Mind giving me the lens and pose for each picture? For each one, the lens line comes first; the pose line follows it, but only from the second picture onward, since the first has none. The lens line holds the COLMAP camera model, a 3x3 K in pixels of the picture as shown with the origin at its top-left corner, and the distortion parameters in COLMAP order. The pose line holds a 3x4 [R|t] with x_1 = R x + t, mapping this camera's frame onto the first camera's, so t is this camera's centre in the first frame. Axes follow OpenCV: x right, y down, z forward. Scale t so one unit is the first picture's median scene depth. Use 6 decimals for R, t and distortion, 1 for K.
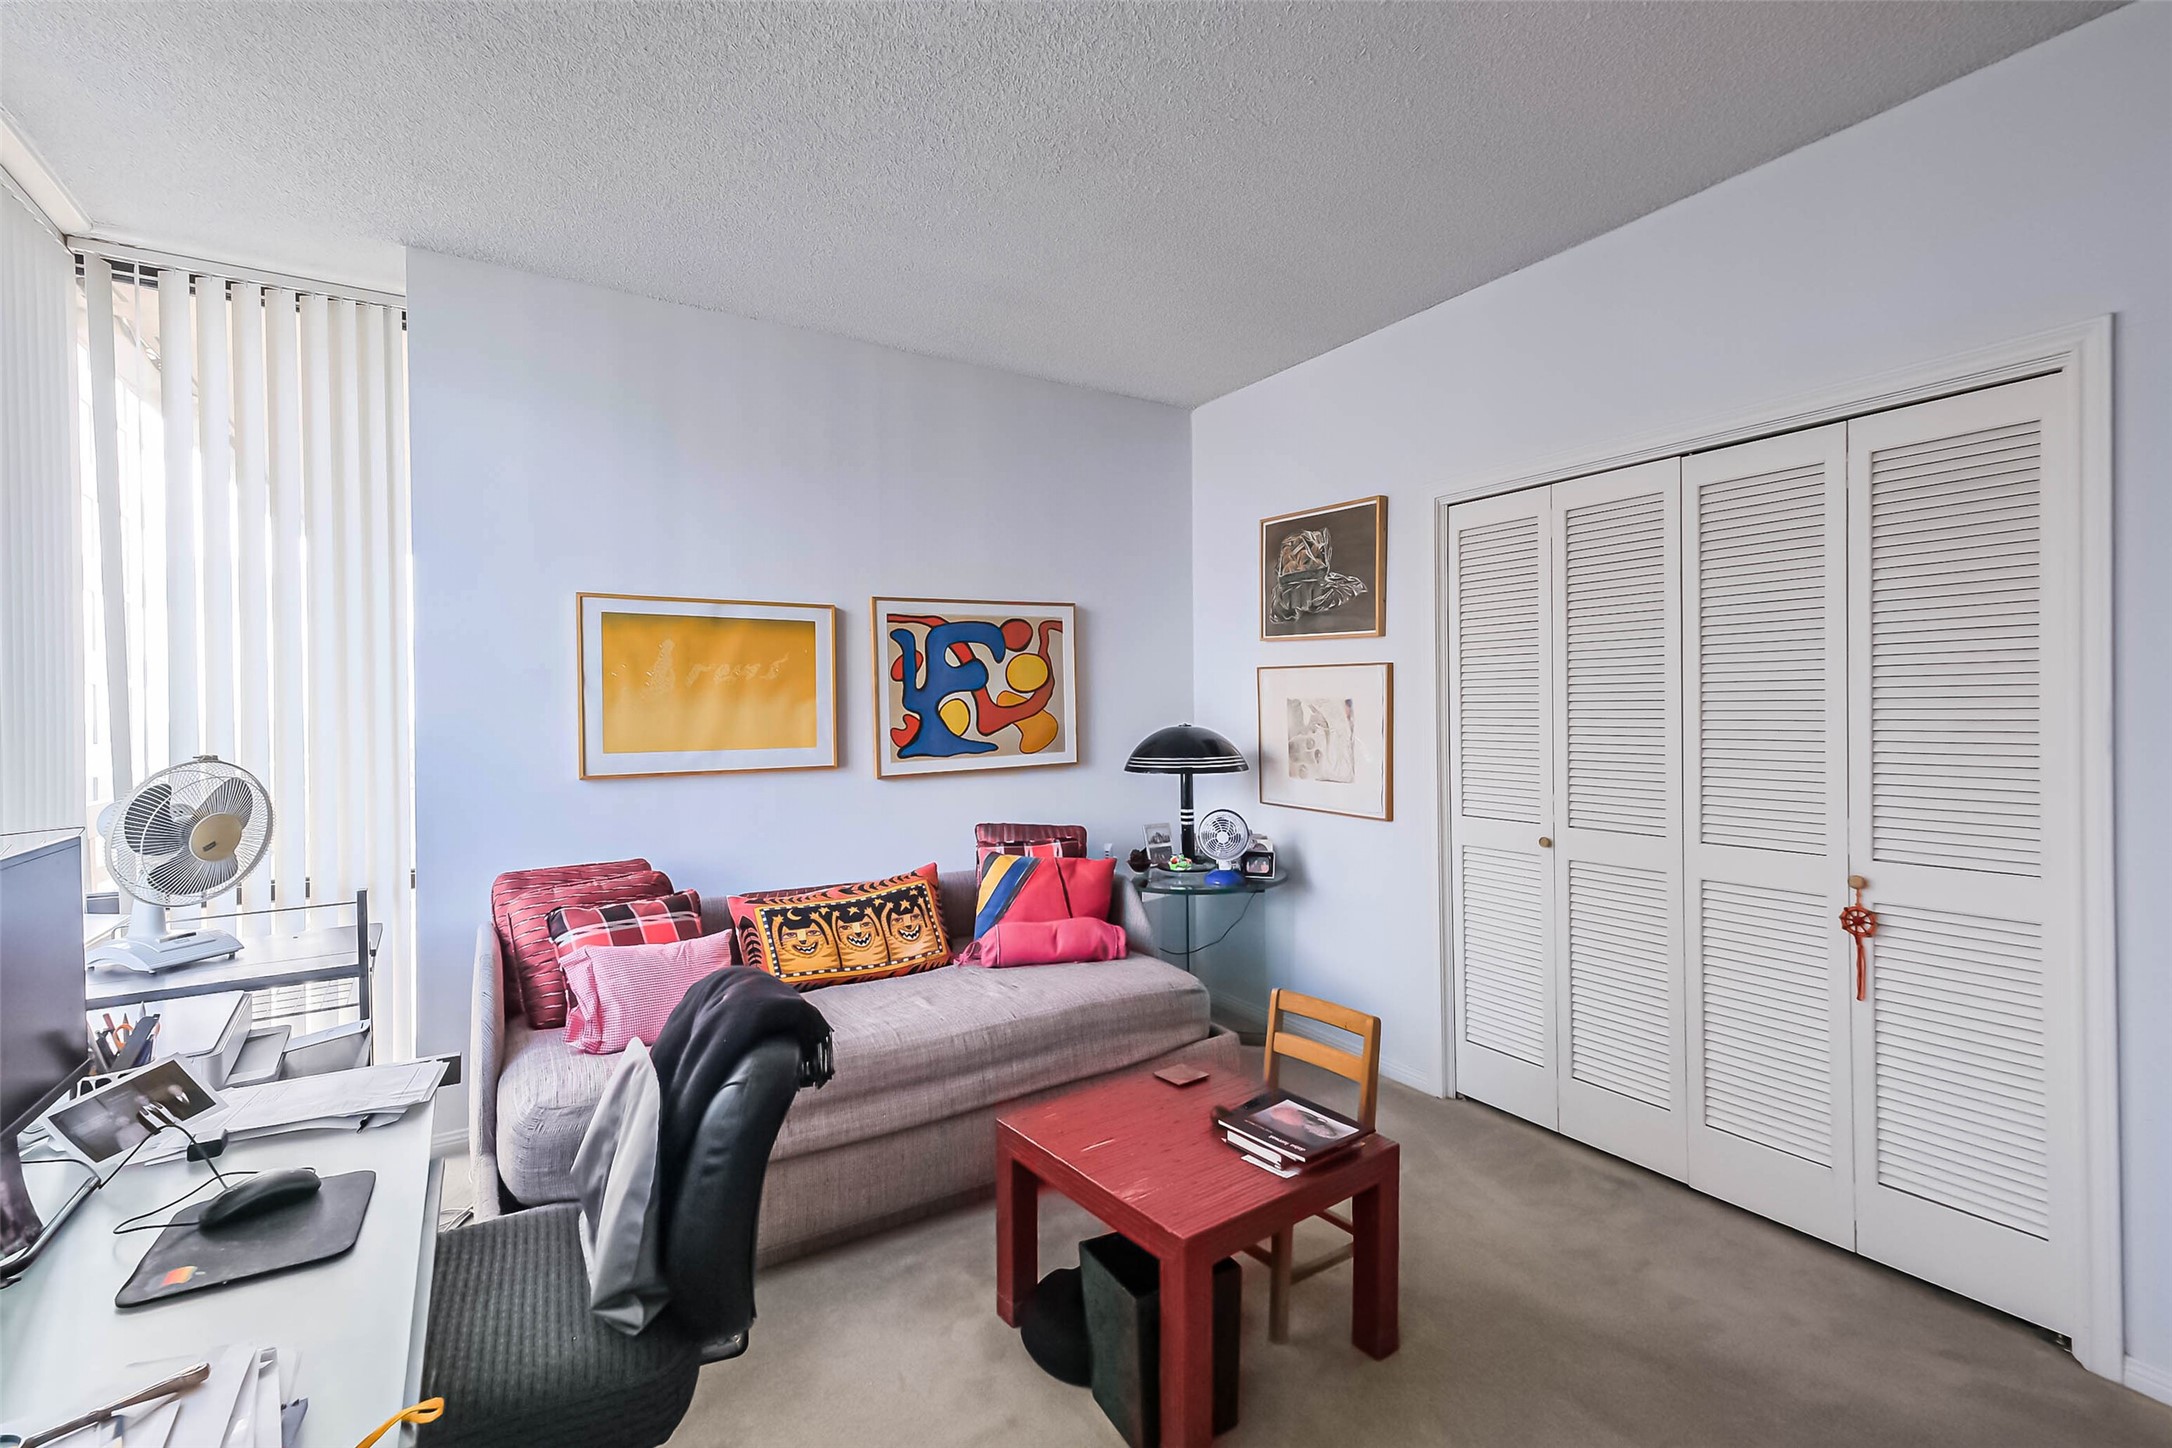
lens RADIAL K [[954.2, 0, 1087.8], [0, 954.2, 714.7], [0, 0, 1]] dist [0.026212, -0.000007]
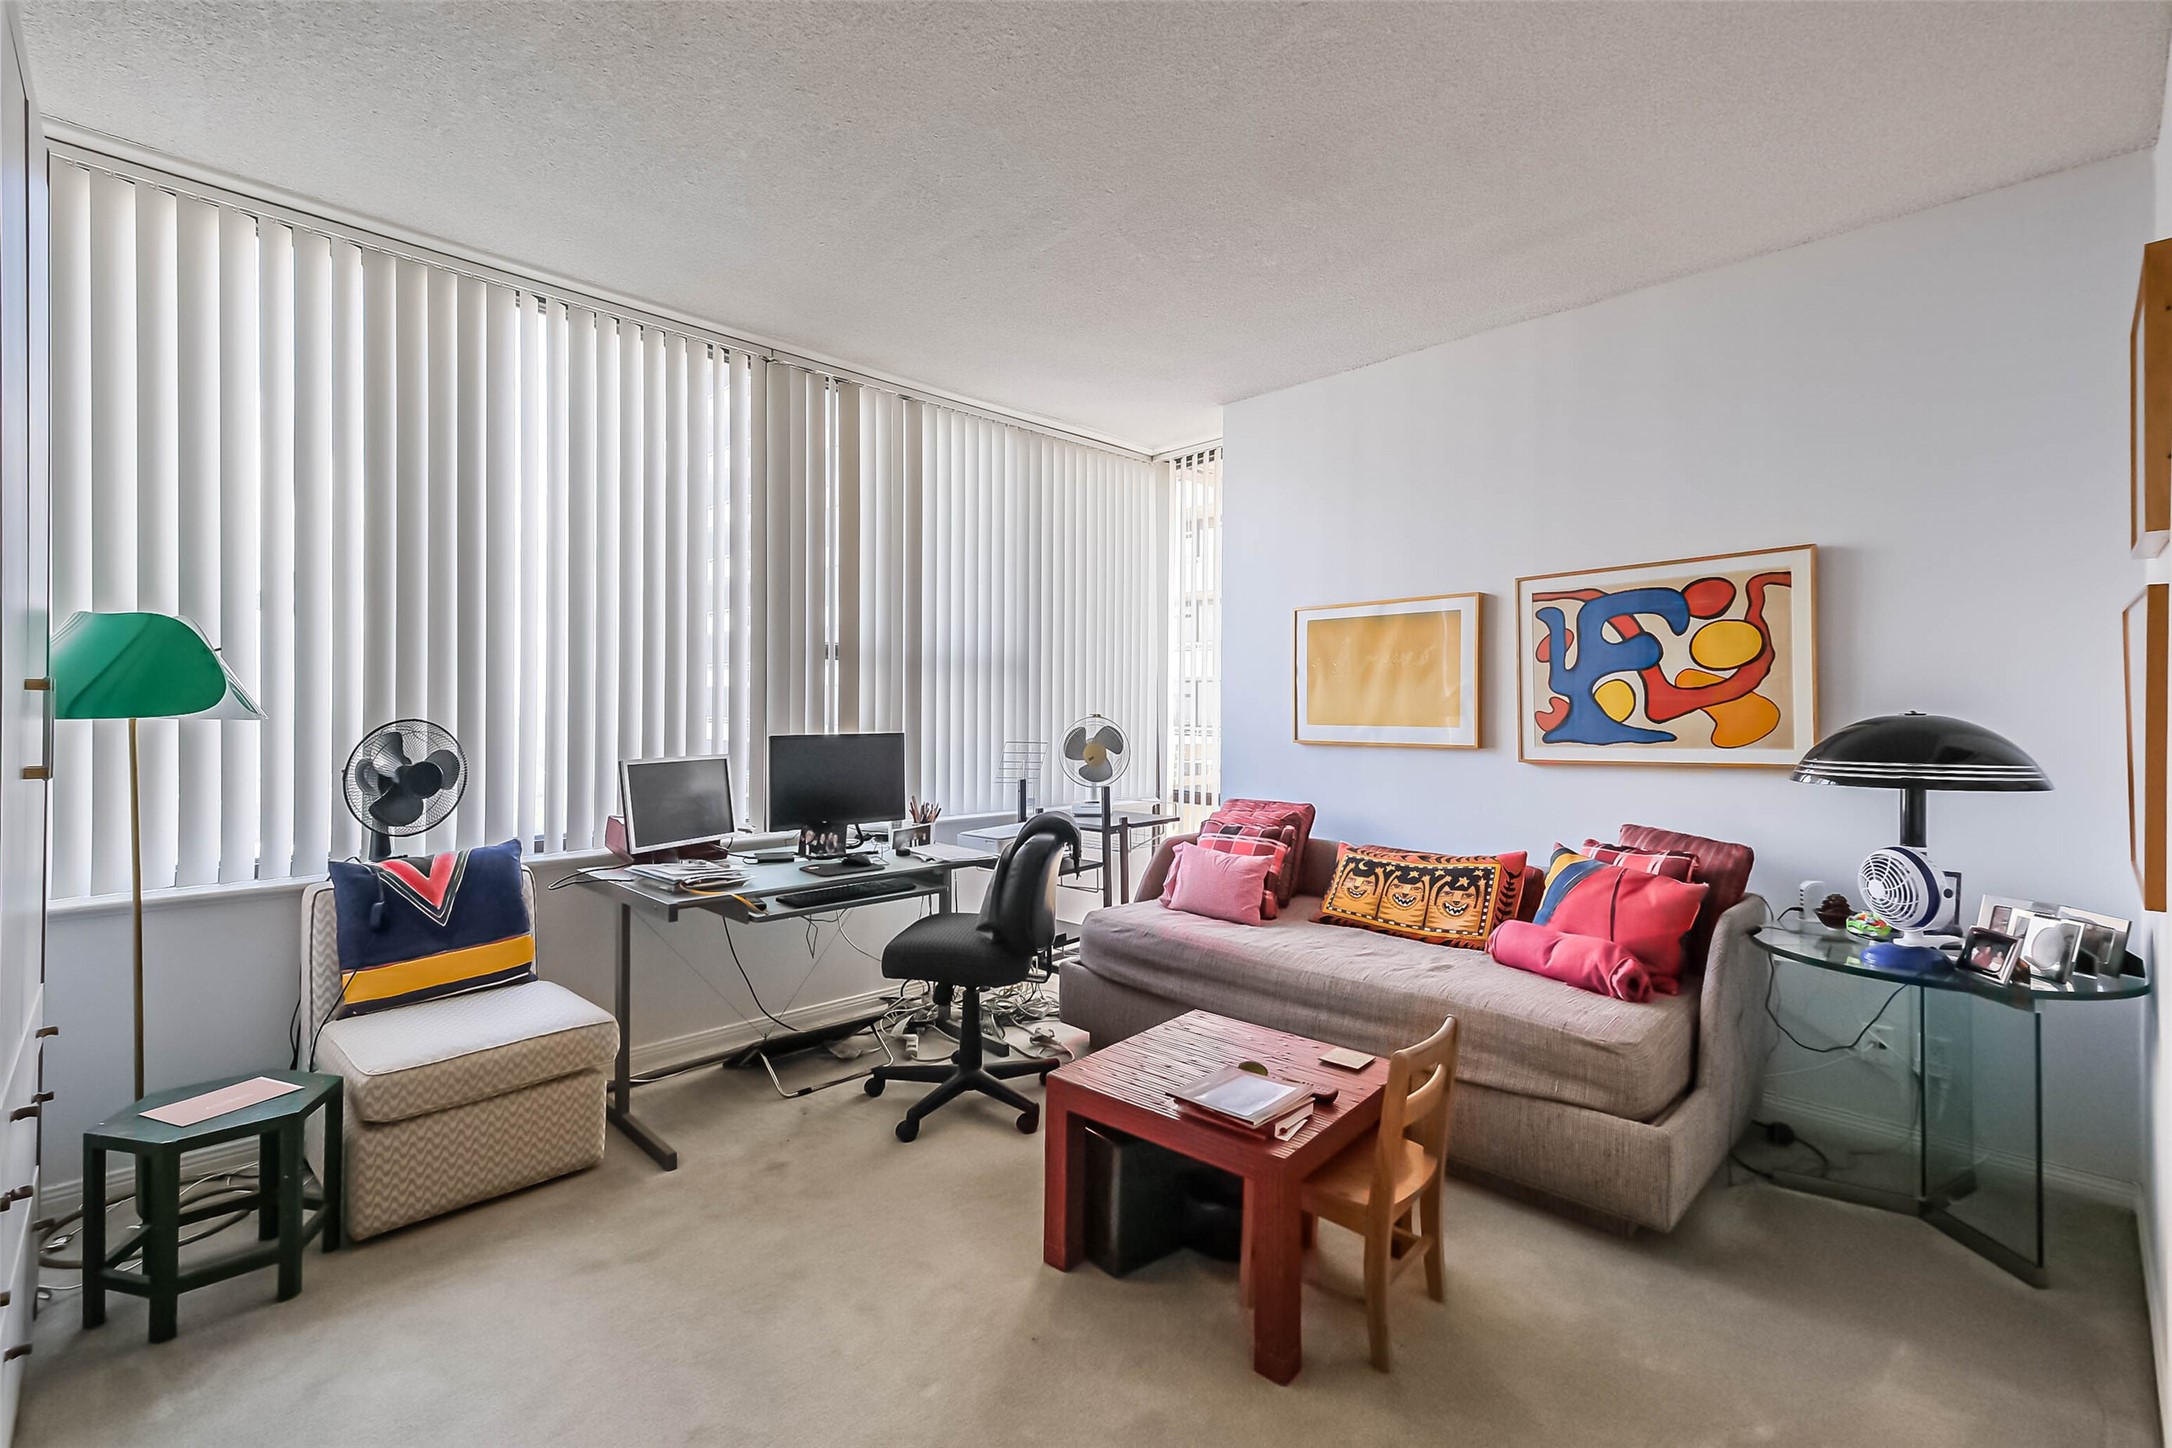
lens RADIAL K [[954.2, 0, 1087.8], [0, 954.2, 714.7], [0, 0, 1]] dist [0.026212, -0.000007]
pose [[0.221635, 0.015863, -0.975001, 0.642928], [-0.013063, 0.999826, 0.013297, 0.010665], [0.975042, 0.009790, 0.221804, 0.341609]]
